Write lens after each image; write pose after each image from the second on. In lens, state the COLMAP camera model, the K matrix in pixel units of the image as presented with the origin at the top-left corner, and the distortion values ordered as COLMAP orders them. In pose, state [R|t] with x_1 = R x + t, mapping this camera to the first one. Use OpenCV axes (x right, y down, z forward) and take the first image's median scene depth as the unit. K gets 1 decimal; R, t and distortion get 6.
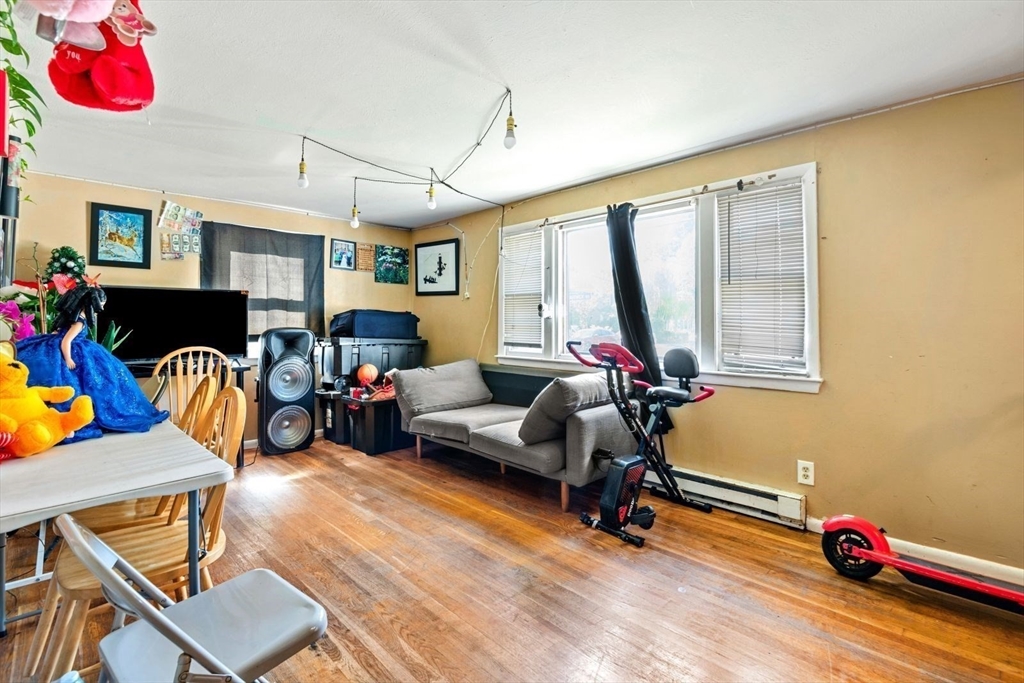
lens RADIAL K [[472.6, 0, 520.2], [0, 472.6, 324.2], [0, 0, 1]] dist [-0.004513, -0.007781]
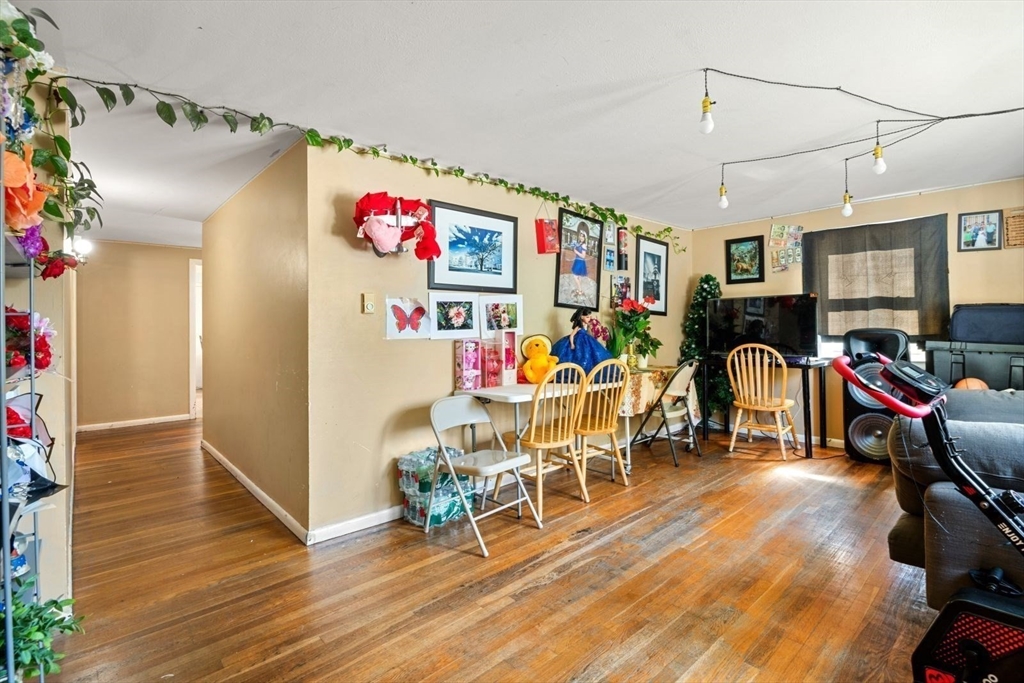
lens RADIAL K [[472.6, 0, 512.2], [0, 472.6, 332.0], [0, 0, 1]] dist [-0.004513, -0.007781]
pose [[-0.033335, 0.009491, -0.999399, 0.484214], [0.008119, 0.999924, 0.009226, -0.000109], [0.999411, -0.007807, -0.033409, 0.351576]]
